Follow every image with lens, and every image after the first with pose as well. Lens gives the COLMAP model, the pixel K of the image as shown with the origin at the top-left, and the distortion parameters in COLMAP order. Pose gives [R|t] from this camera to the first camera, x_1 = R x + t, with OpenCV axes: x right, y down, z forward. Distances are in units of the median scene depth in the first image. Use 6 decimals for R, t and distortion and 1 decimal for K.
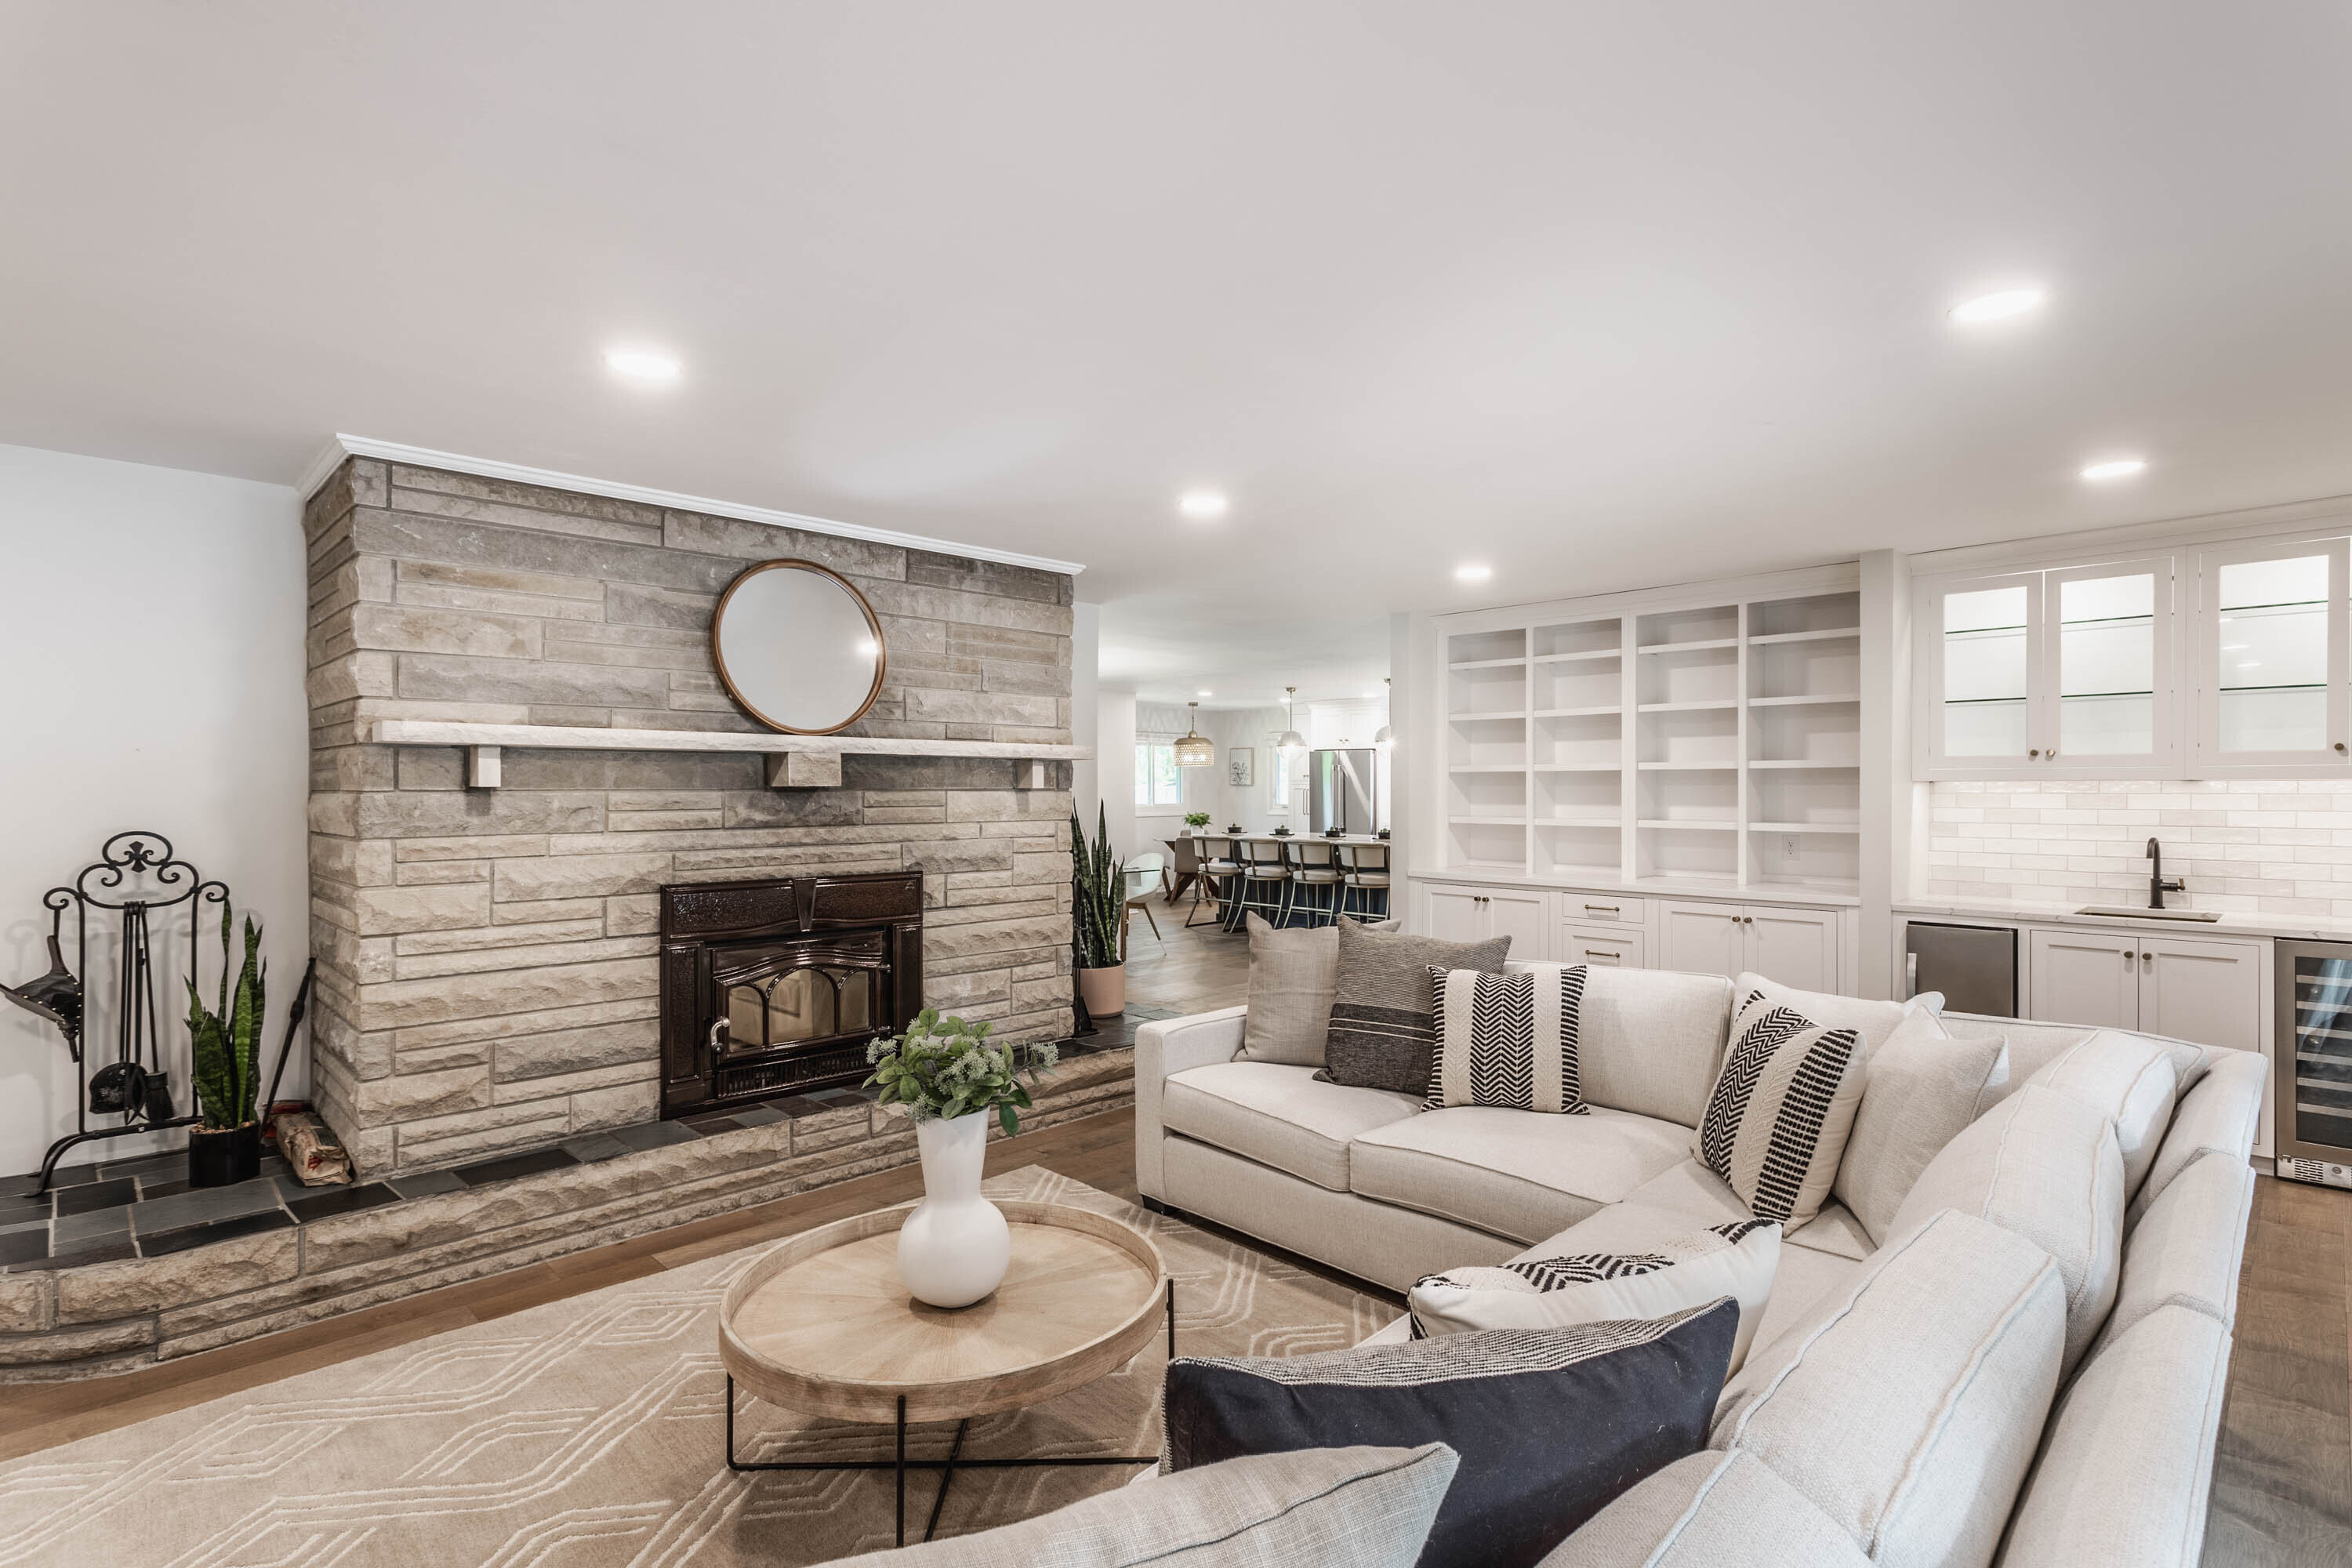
lens RADIAL K [[1139.1, 0, 1159.8], [0, 1139.1, 800.6], [0, 0, 1]] dist [-0.009425, 0.003618]
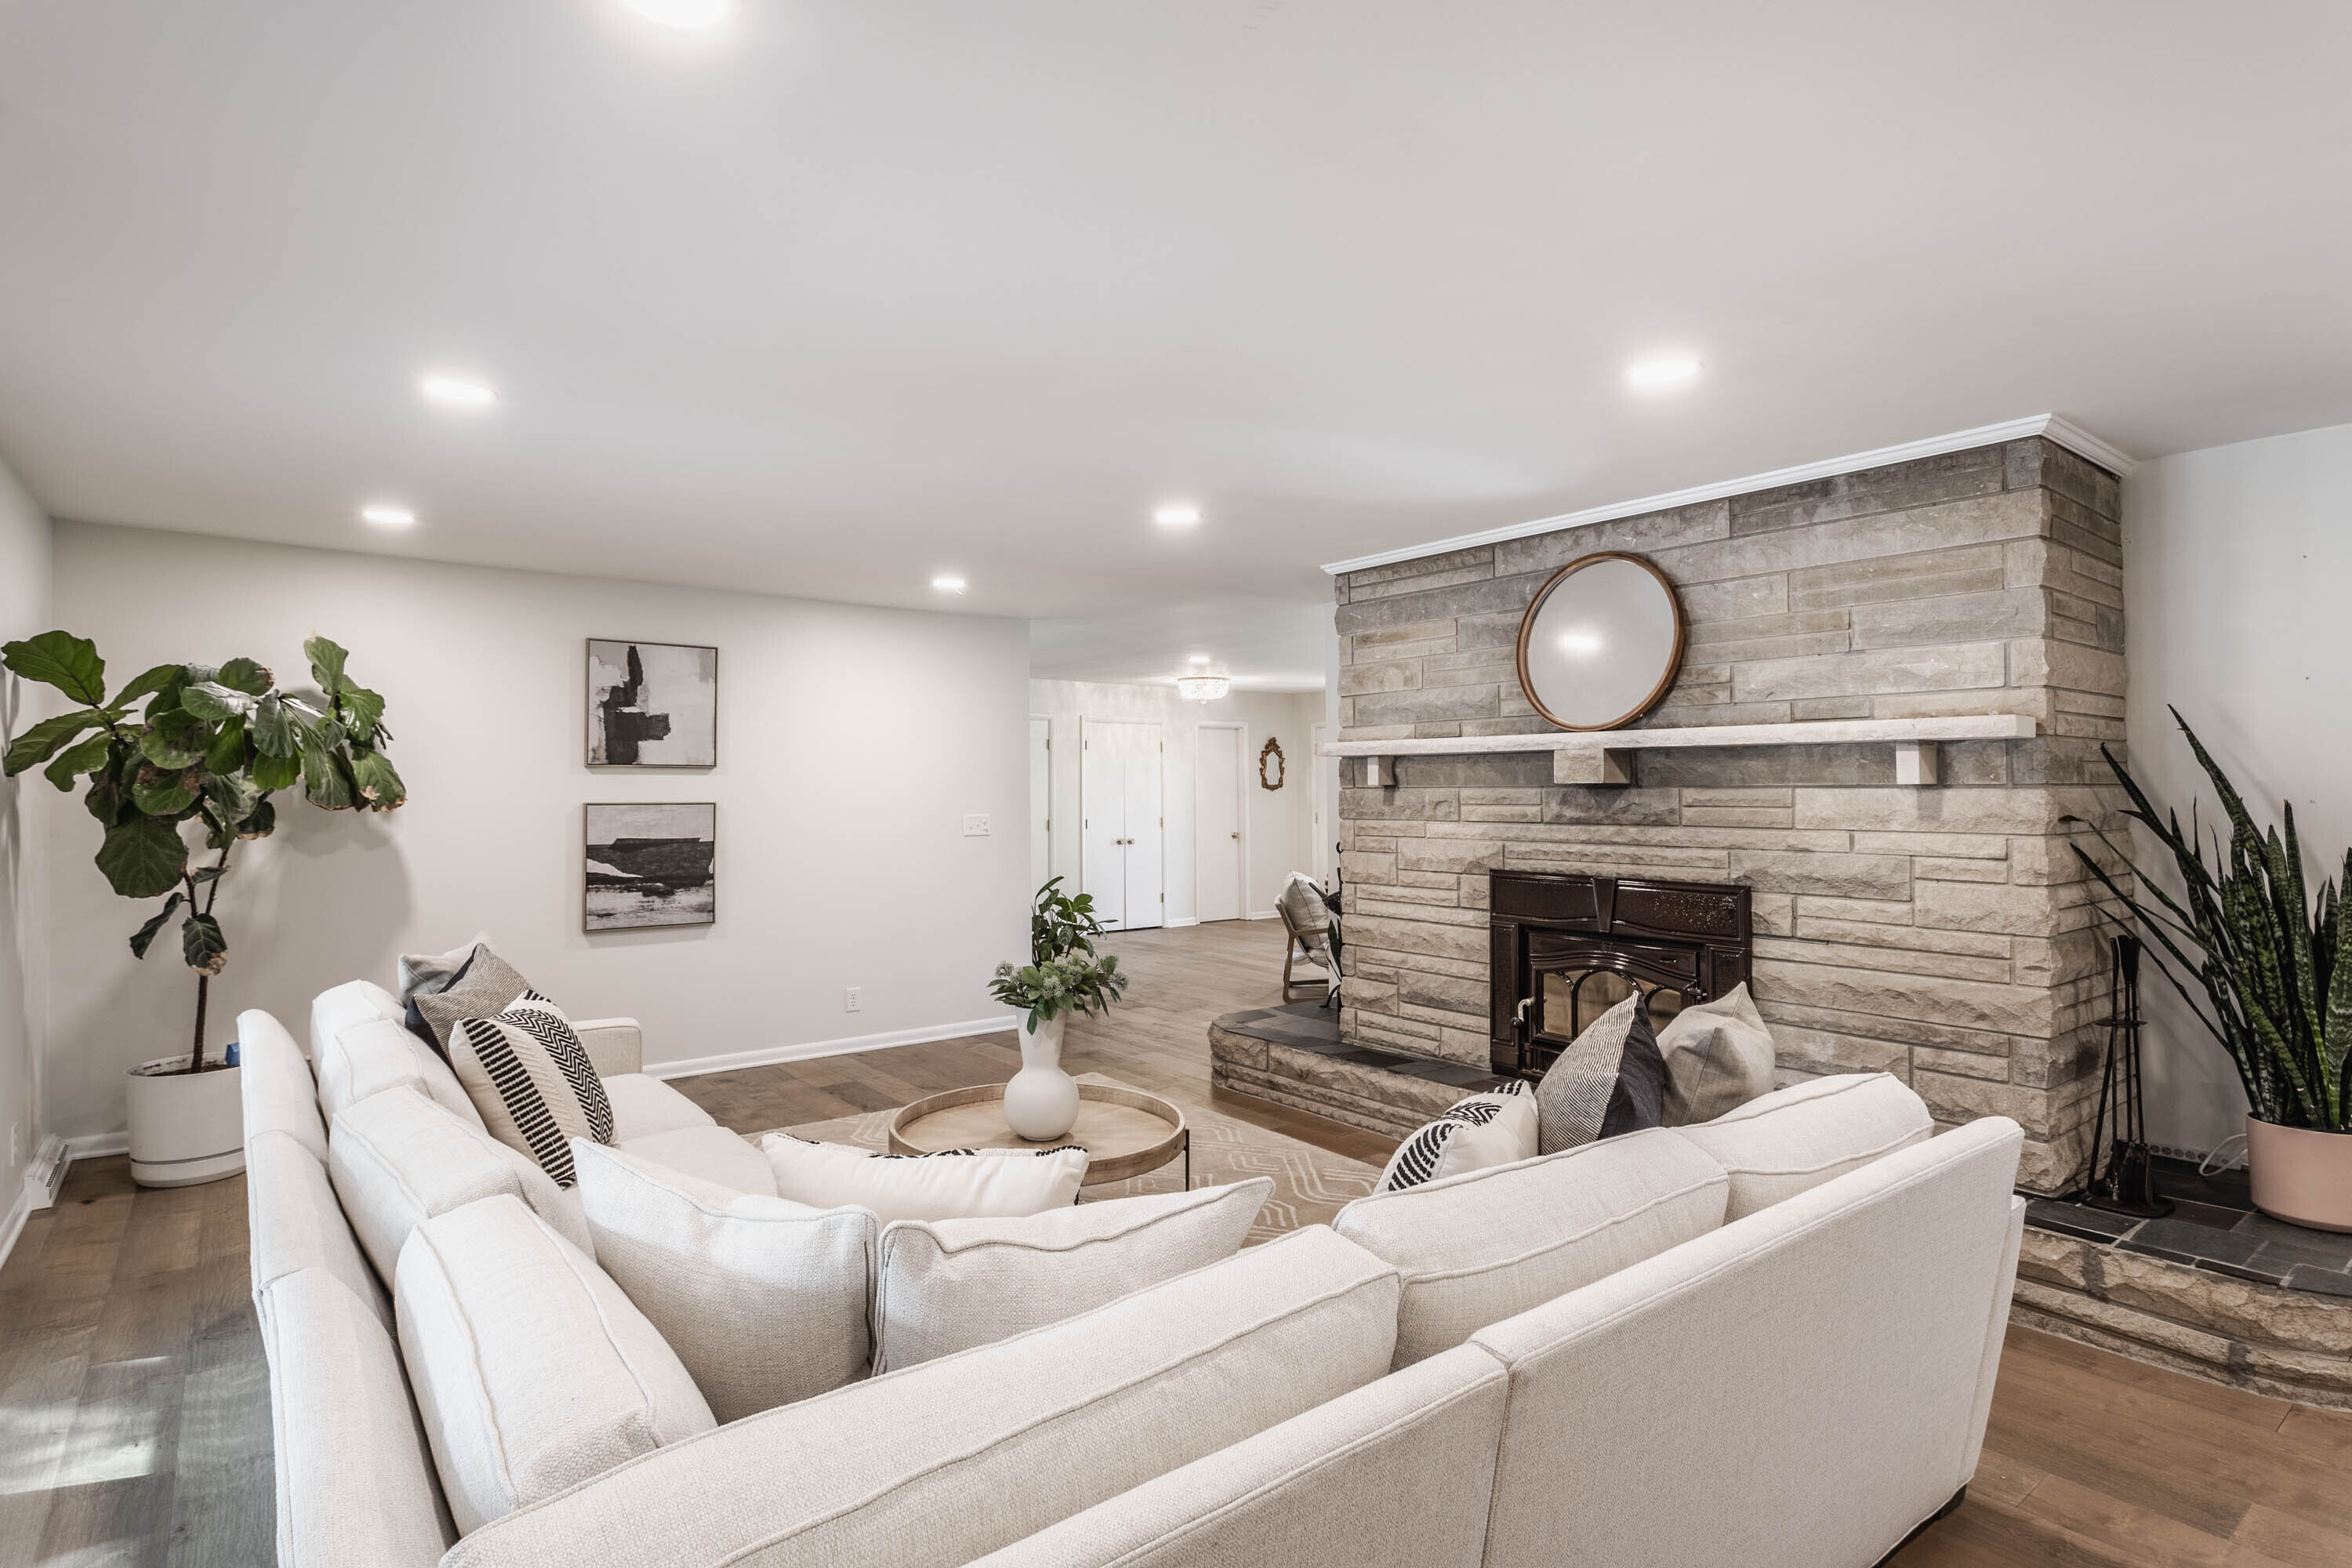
lens RADIAL K [[1139.1, 0, 1166.3], [0, 1139.1, 783.6], [0, 0, 1]] dist [-0.009425, 0.003618]
pose [[-0.091629, -0.003252, -0.995788, 0.743285], [-0.008013, 0.999965, -0.002529, -0.007238], [0.995761, 0.007748, -0.091652, 0.766803]]
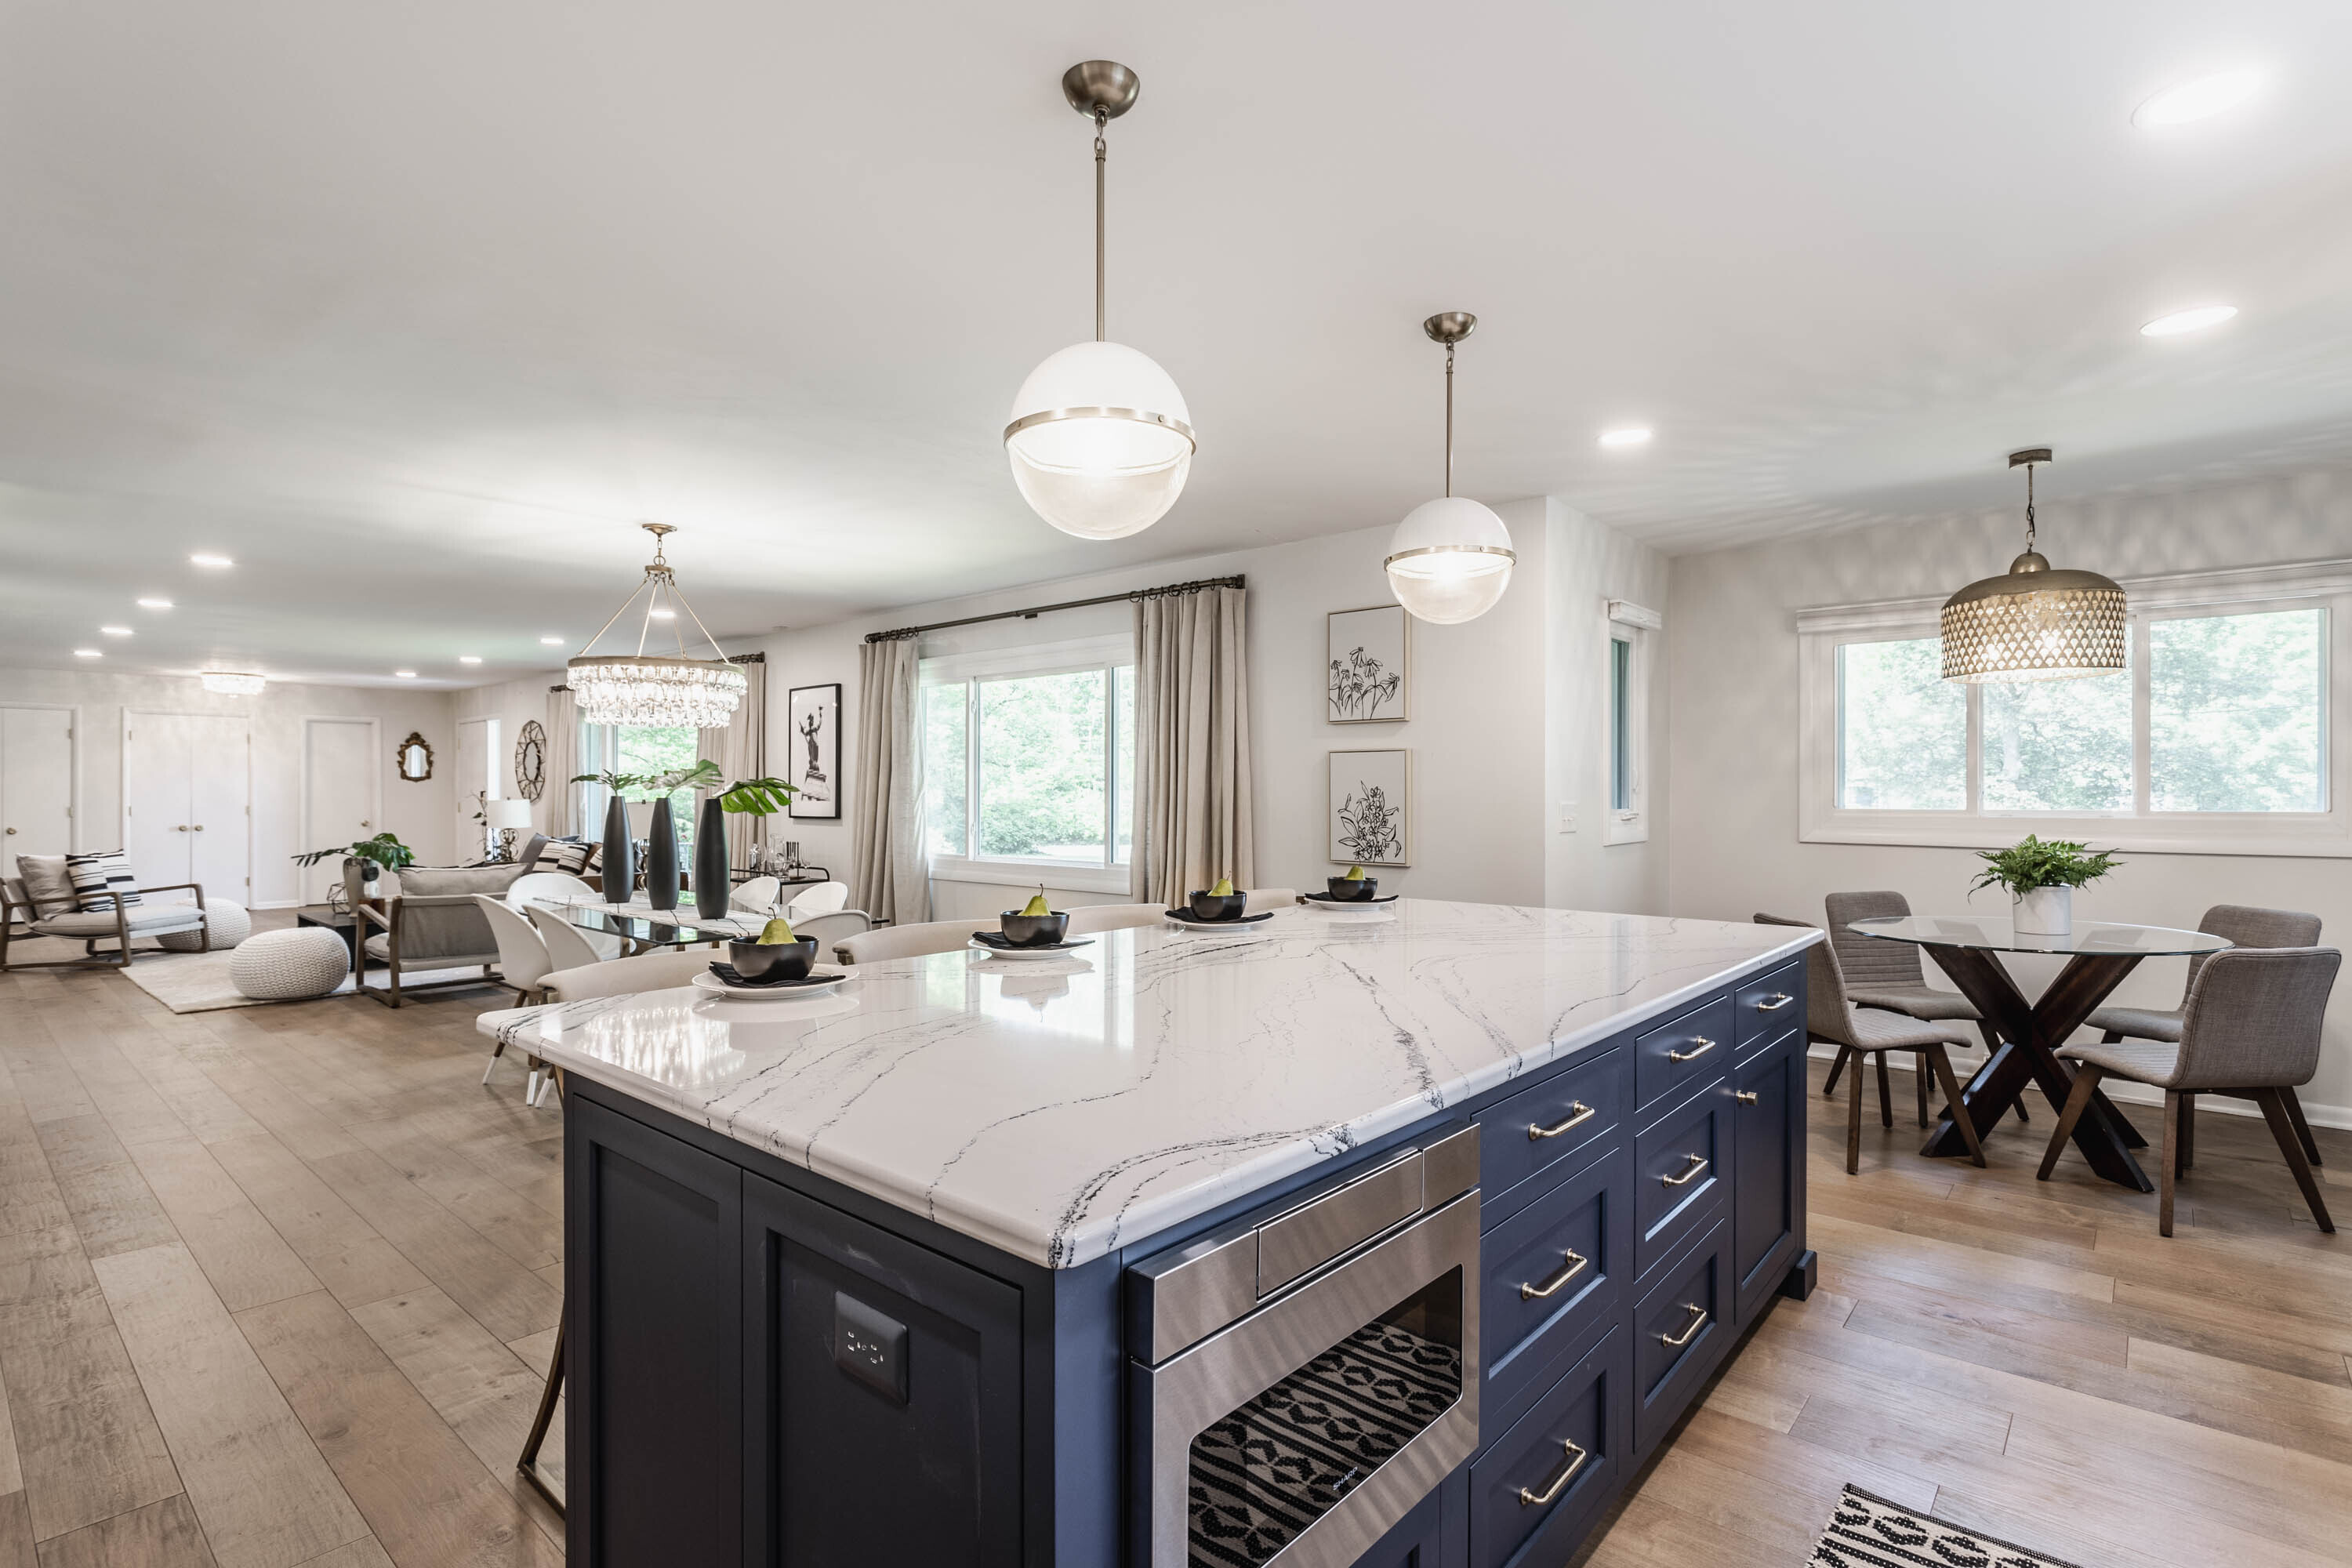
lens RADIAL K [[1139.1, 0, 1171.3], [0, 1139.1, 796.2], [0, 0, 1]] dist [-0.009425, 0.003618]
pose [[0.098926, 0.006443, -0.995074, 1.104499], [-0.011310, 0.999922, 0.005350, 0.000200], [0.995031, 0.010725, 0.098991, 2.867566]]
